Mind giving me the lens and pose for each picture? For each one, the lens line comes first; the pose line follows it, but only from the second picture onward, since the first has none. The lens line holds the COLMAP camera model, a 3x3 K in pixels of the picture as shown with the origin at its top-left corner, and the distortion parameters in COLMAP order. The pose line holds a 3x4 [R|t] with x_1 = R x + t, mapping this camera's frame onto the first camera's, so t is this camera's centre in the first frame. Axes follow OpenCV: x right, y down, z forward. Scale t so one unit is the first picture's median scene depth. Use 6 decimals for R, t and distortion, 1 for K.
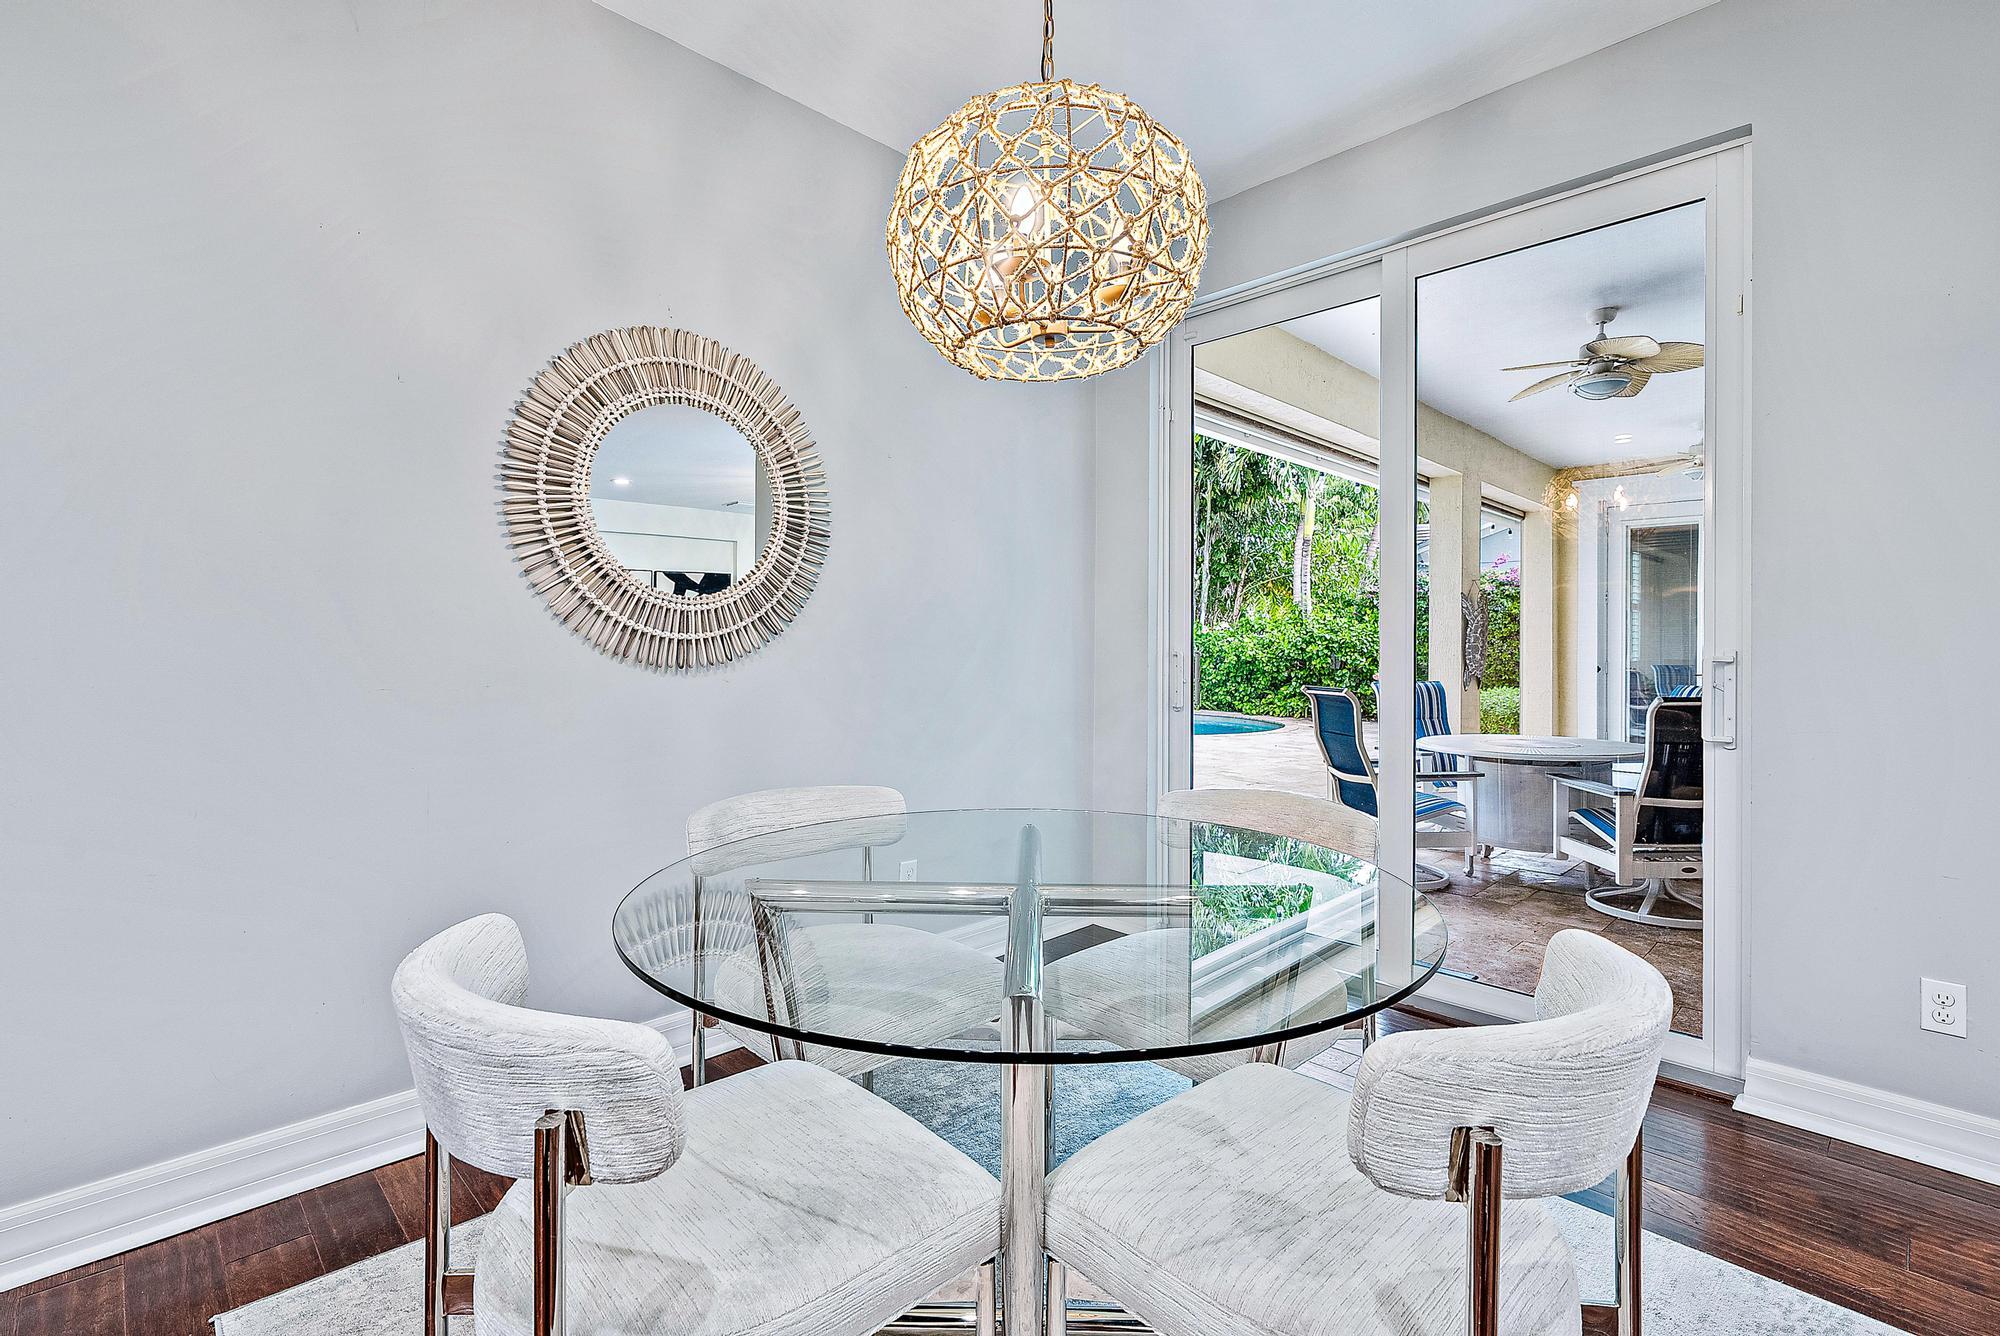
lens RADIAL K [[926.1, 0, 1002.8], [0, 926.1, 657.3], [0, 0, 1]] dist [0.020247, 0.000027]
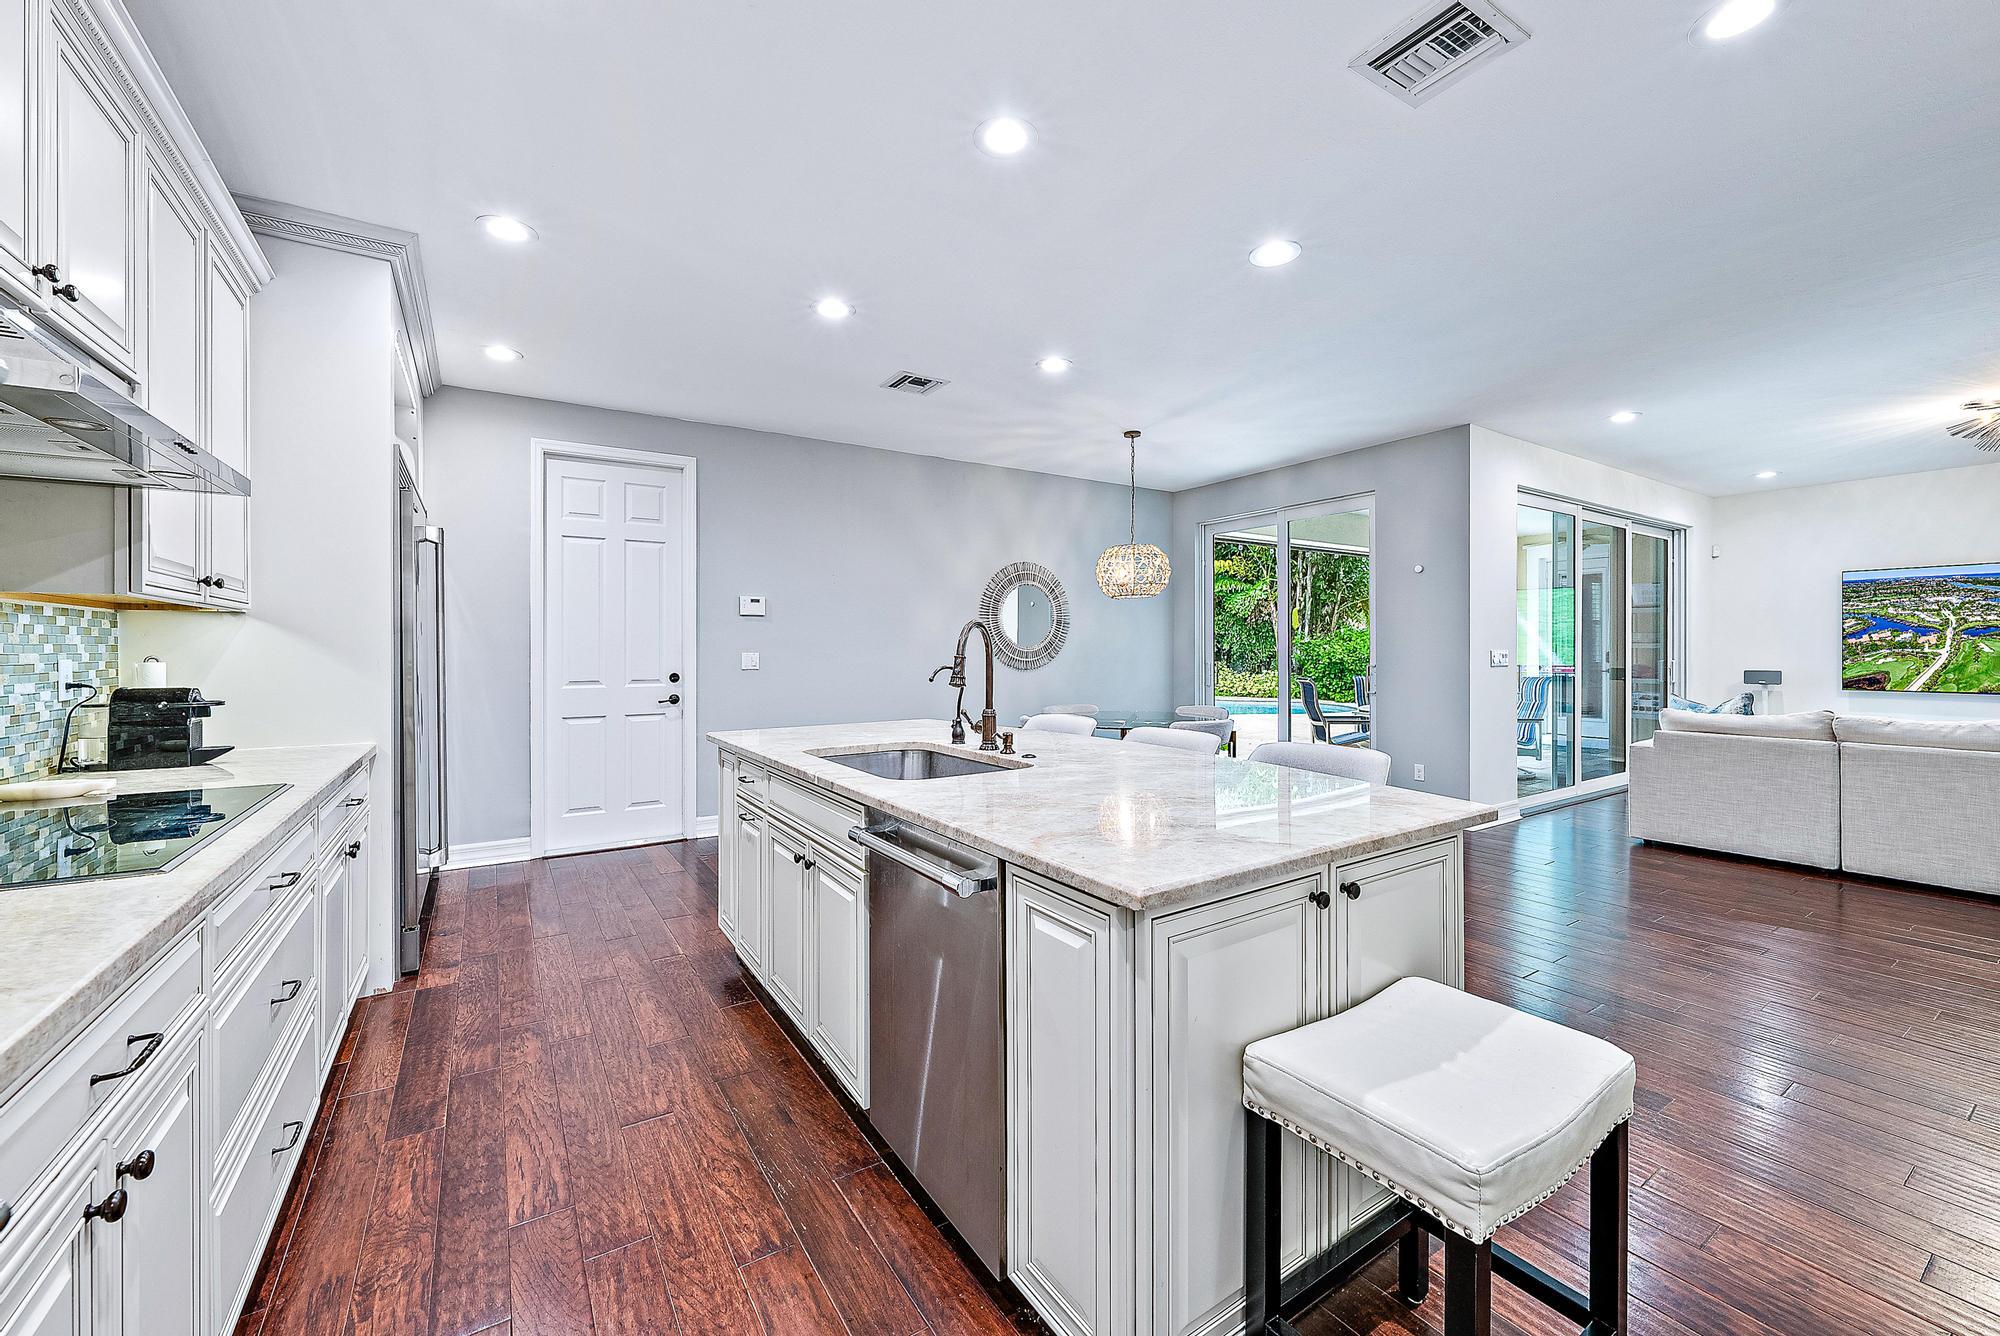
lens RADIAL K [[800.8, 0, 1008.4], [0, 800.8, 652.6], [0, 0, 1]] dist [0.010591, 0.000429]
pose [[0.981488, -0.007386, -0.191381, 0.017646], [0.005923, 0.999949, -0.008212, -0.003854], [0.191432, 0.006926, 0.981481, -0.257963]]
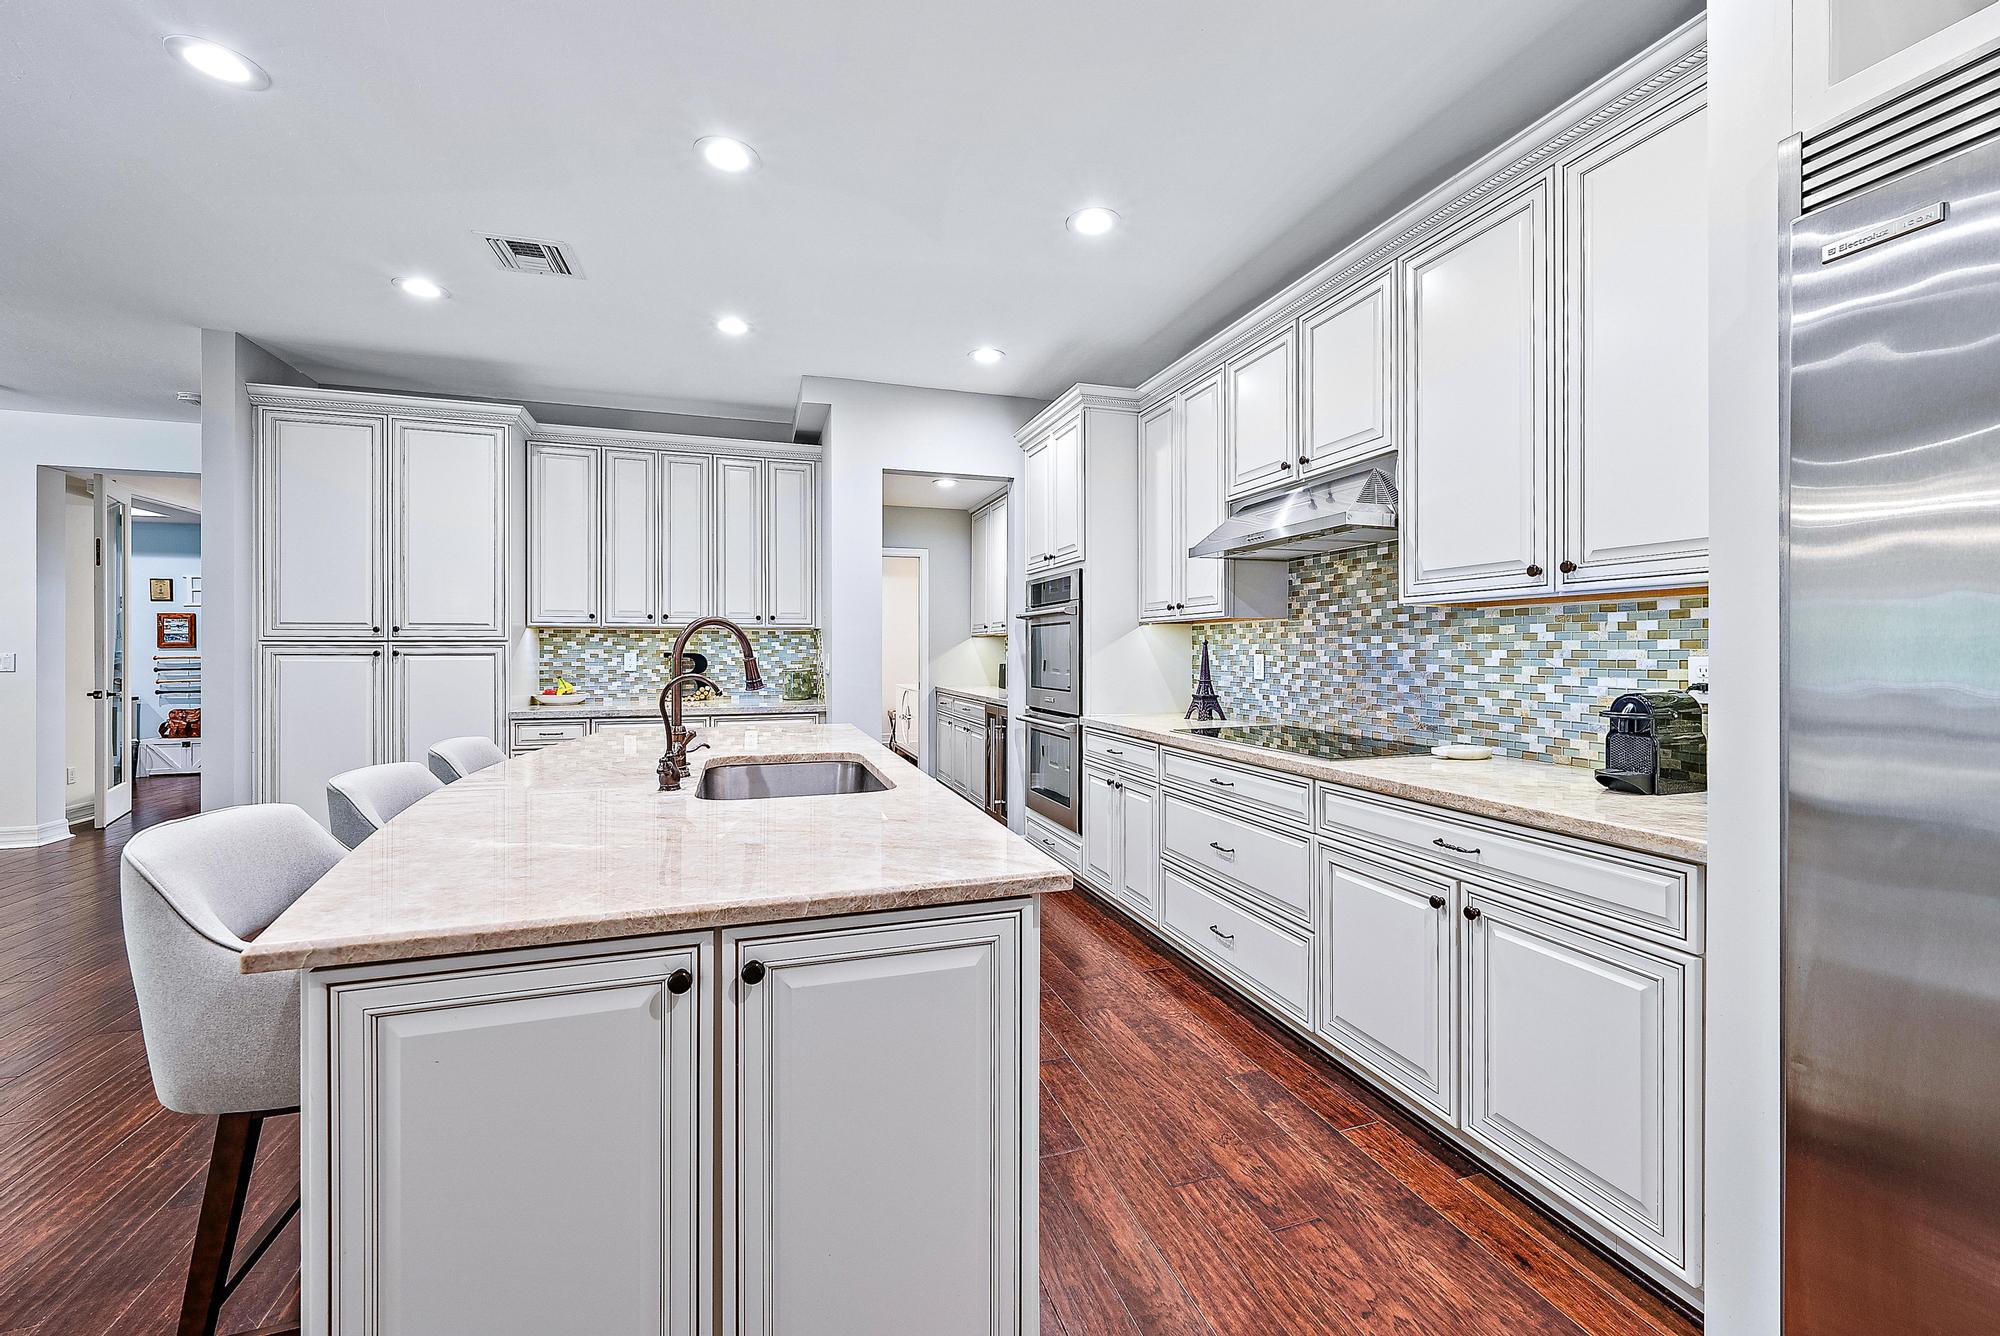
lens RADIAL K [[800.8, 0, 1011.8], [0, 800.8, 641.7], [0, 0, 1]] dist [0.010591, 0.000429]
pose [[-0.900868, 0.001655, 0.434091, -0.129017], [0.003217, 0.999991, 0.002865, -0.007763], [-0.434082, 0.003978, -0.900865, 0.005872]]
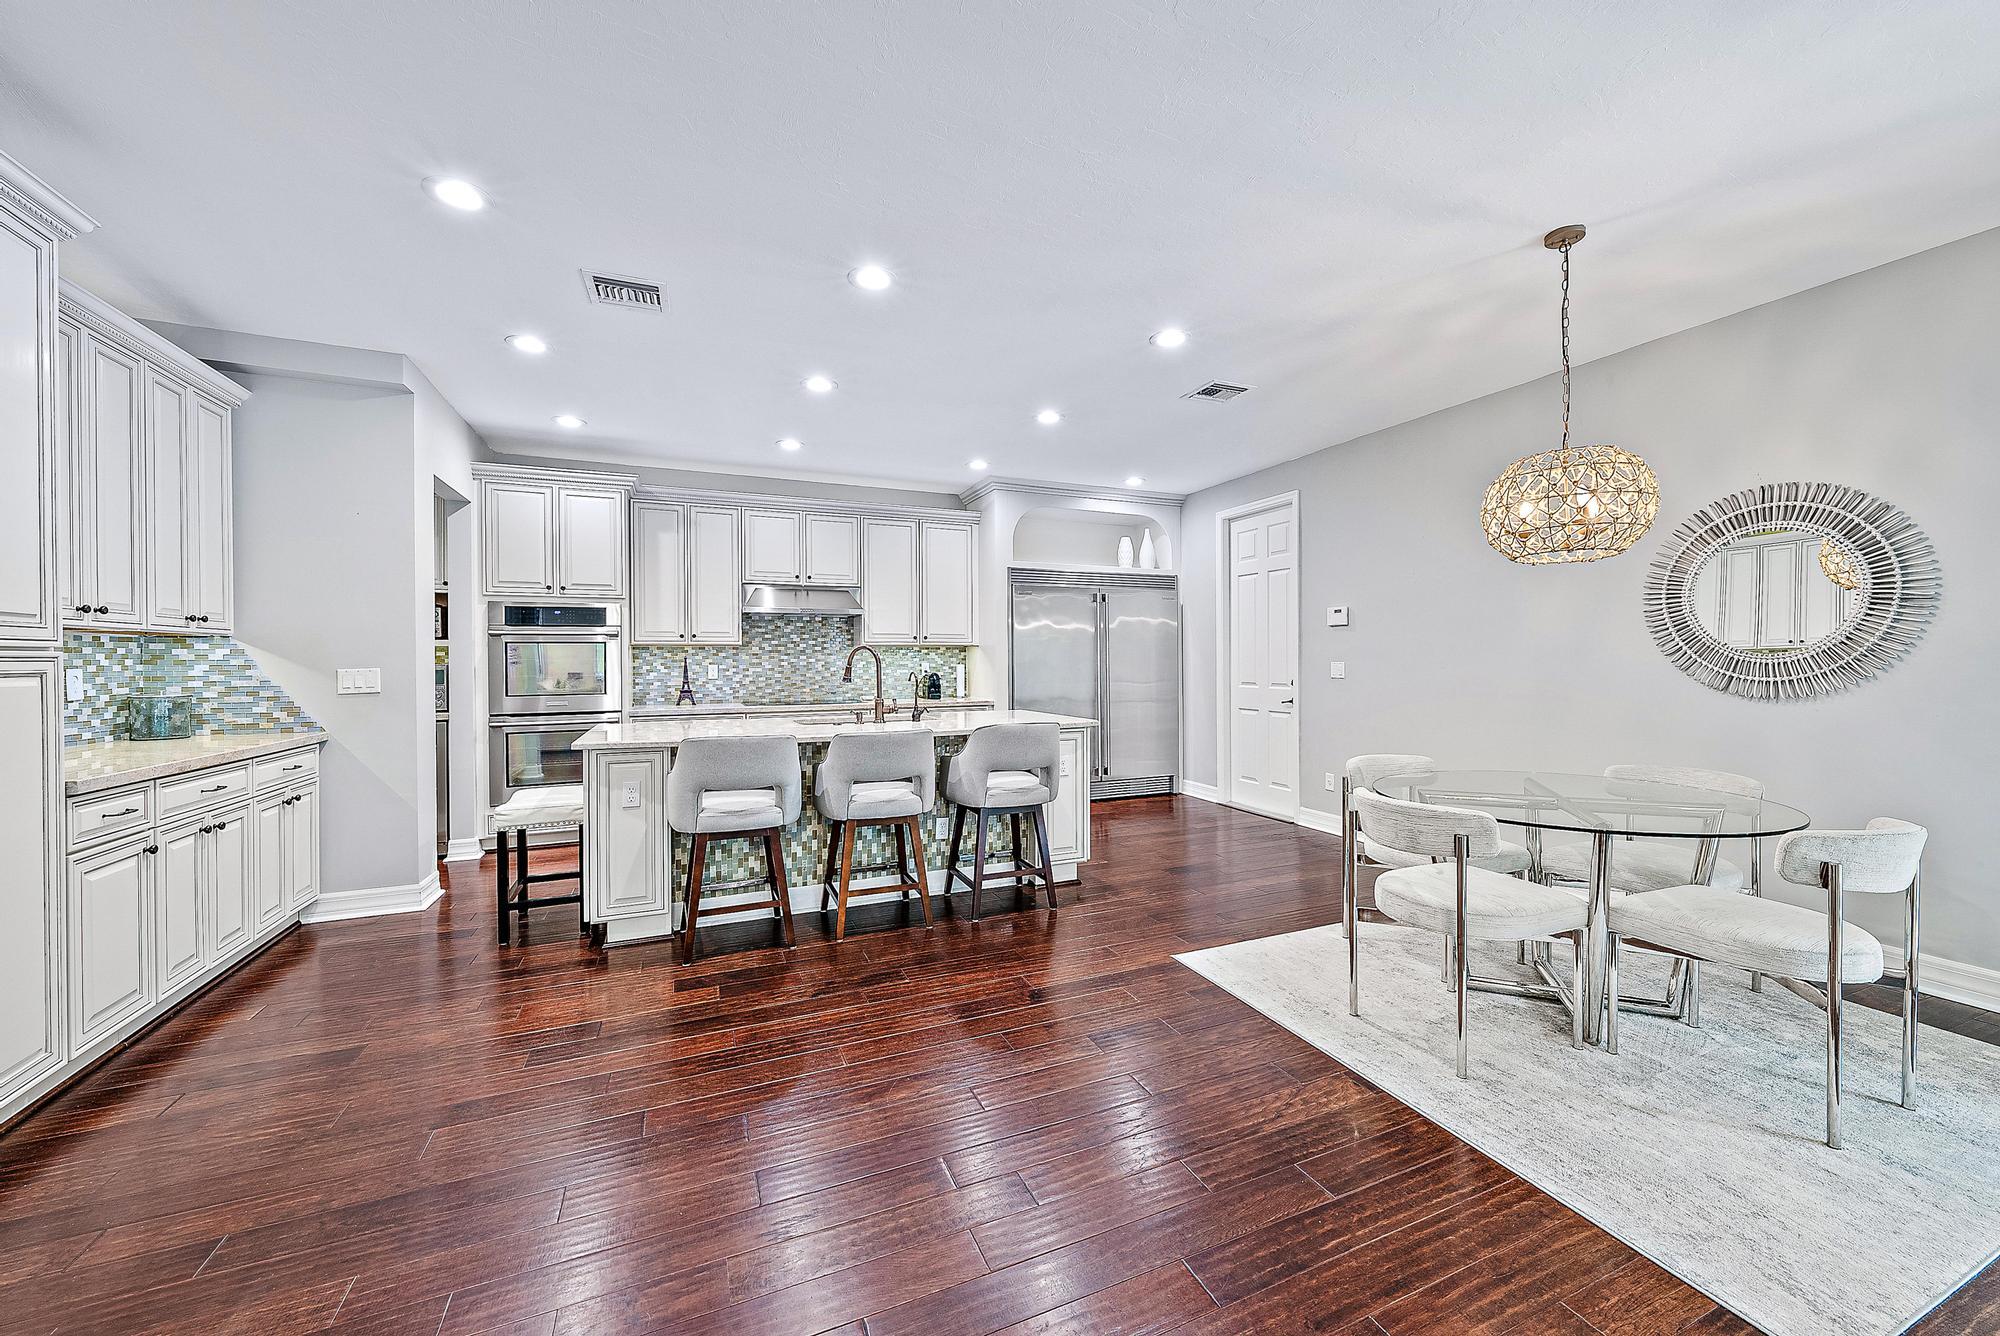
lens RADIAL K [[731.6, 0, 992.2], [0, 731.6, 663.5], [0, 0, 1]] dist [-0.000943, 0.000006]
pose [[-0.366172, 0.002466, -0.930544, 0.200785], [-0.007867, 0.999953, 0.005746, -0.007190], [0.930514, 0.009425, -0.366135, 0.036629]]
